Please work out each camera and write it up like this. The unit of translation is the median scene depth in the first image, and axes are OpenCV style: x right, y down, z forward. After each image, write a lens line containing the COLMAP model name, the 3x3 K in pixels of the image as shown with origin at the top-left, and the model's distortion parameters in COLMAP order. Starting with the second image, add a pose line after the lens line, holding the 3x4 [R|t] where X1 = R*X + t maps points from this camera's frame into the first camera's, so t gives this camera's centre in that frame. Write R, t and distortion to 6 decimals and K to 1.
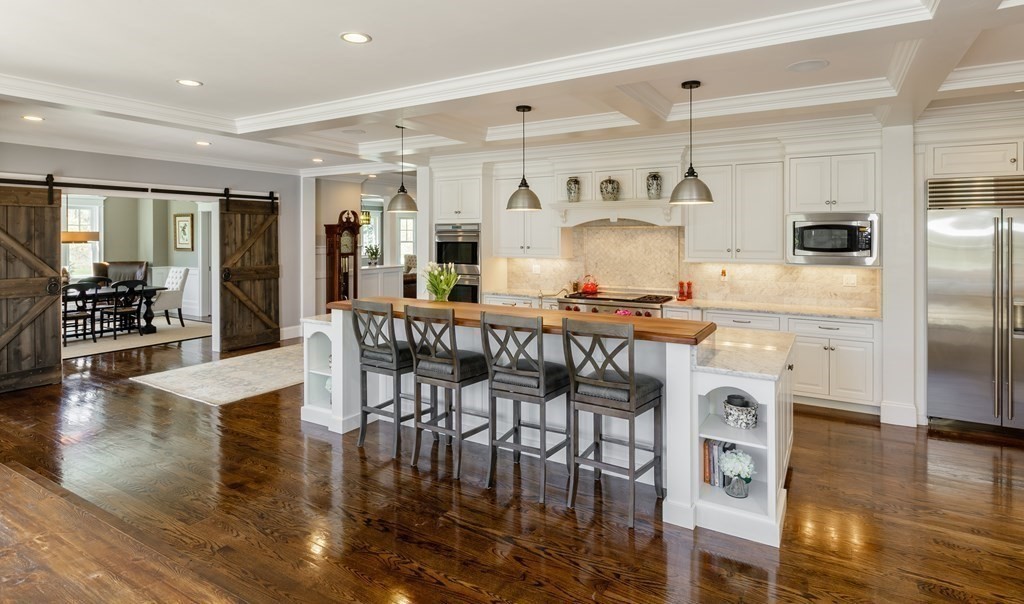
lens RADIAL K [[537.8, 0, 512.2], [0, 537.8, 239.4], [0, 0, 1]] dist [0.010873, 0.000041]
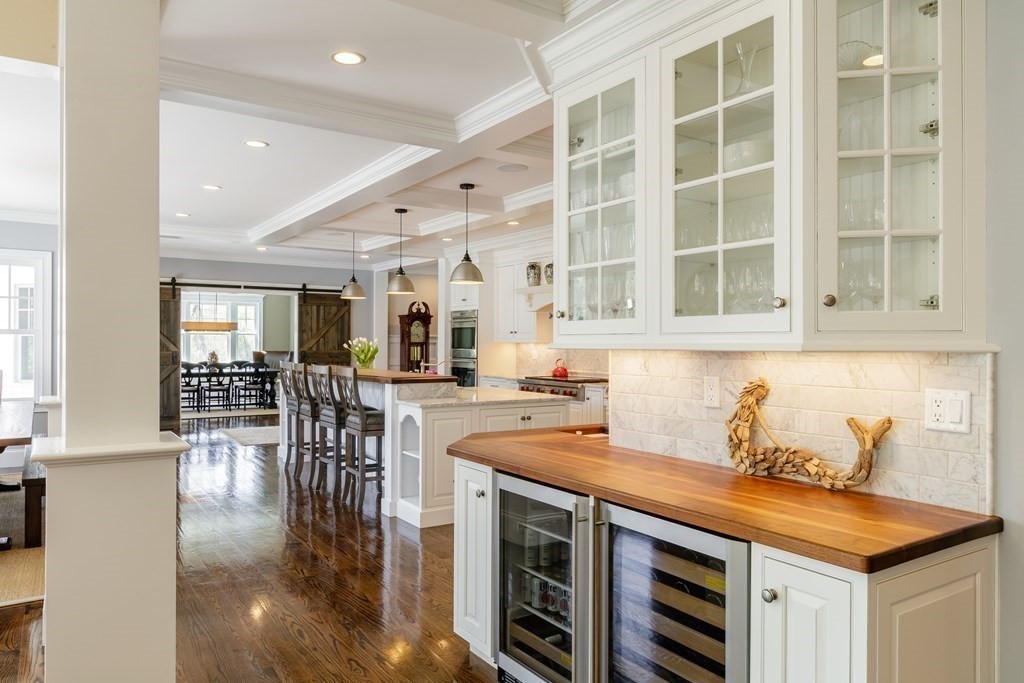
lens RADIAL K [[708.0, 0, 511.6], [0, 708.0, 339.4], [0, 0, 1]] dist [0.000360, 0.000519]
pose [[0.901178, 0.003842, -0.433433, 0.549693], [-0.008669, 0.999920, -0.009161, 0.037175], [0.433363, 0.012013, 0.901139, -0.198108]]
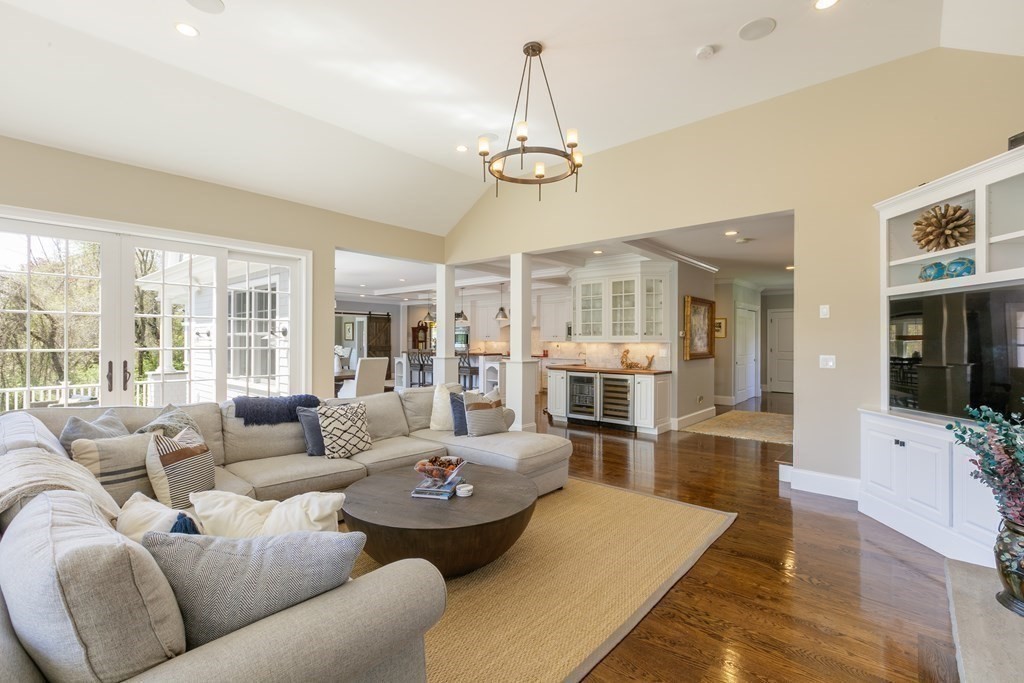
lens RADIAL K [[465.7, 0, 512.4], [0, 465.7, 340.3], [0, 0, 1]] dist [-0.000944, -0.000008]
pose [[0.984450, 0.004649, -0.175601, 0.443317], [-0.005959, 0.999958, -0.006936, 0.041618], [0.175561, 0.007875, 0.984437, -0.896192]]
